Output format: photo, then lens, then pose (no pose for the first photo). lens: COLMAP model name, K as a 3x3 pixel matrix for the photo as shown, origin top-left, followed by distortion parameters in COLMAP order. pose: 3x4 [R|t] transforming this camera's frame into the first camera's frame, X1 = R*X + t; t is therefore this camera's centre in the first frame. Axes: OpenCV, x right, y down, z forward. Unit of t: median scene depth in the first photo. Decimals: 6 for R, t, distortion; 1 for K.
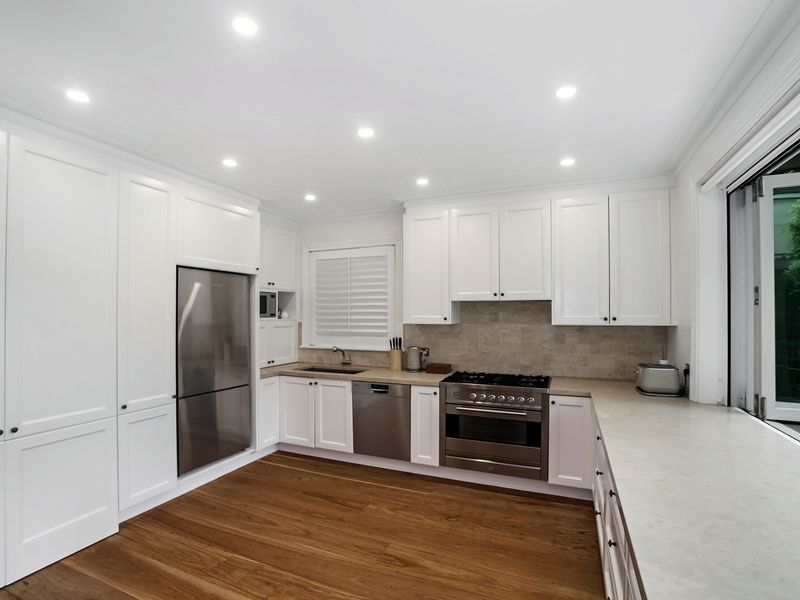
lens RADIAL K [[400.8, 0, 393.8], [0, 400.8, 306.3], [0, 0, 1]] dist [-0.004198, -0.000523]
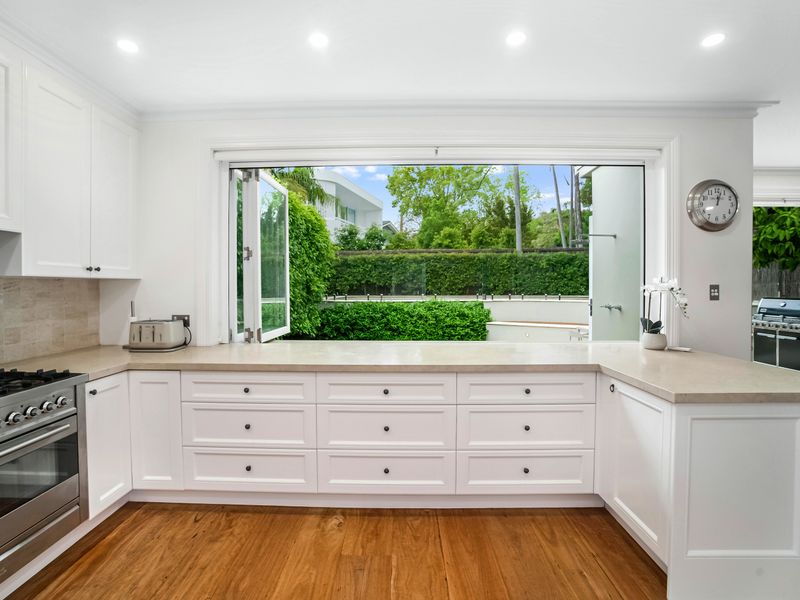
lens RADIAL K [[400.8, 0, 393.6], [0, 400.8, 295.9], [0, 0, 1]] dist [-0.004198, -0.000523]
pose [[-0.373347, -0.012492, 0.927608, -0.380958], [-0.016229, 0.999844, 0.006933, 0.070590], [-0.927550, -0.012466, -0.373491, 0.787803]]
